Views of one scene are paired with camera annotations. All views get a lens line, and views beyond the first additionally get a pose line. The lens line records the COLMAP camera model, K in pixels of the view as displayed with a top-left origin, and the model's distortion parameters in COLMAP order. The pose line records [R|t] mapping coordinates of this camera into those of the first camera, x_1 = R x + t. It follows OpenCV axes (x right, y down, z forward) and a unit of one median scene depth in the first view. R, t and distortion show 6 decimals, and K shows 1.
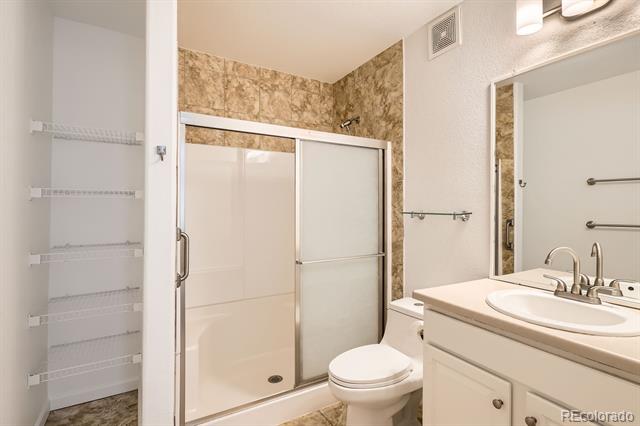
lens RADIAL K [[314.6, 0, 317.9], [0, 314.6, 209.8], [0, 0, 1]] dist [0.004013, -0.000500]
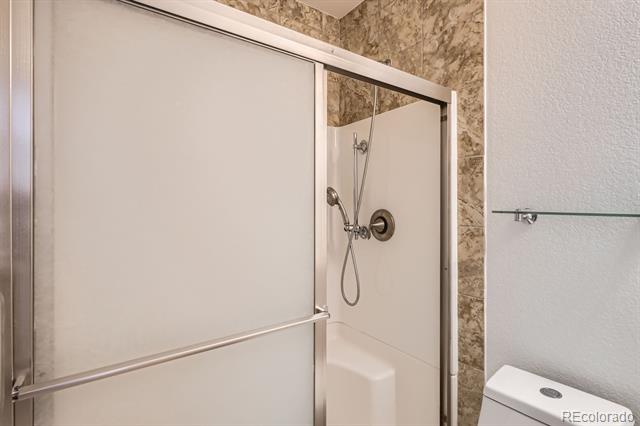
lens RADIAL K [[314.6, 0, 317.7], [0, 314.6, 204.3], [0, 0, 1]] dist [0.004013, -0.000500]
pose [[0.995210, -0.004054, 0.097681, -0.086030], [0.004914, 0.999951, -0.008560, -0.000192], [-0.097642, 0.008999, 0.995181, 0.439434]]
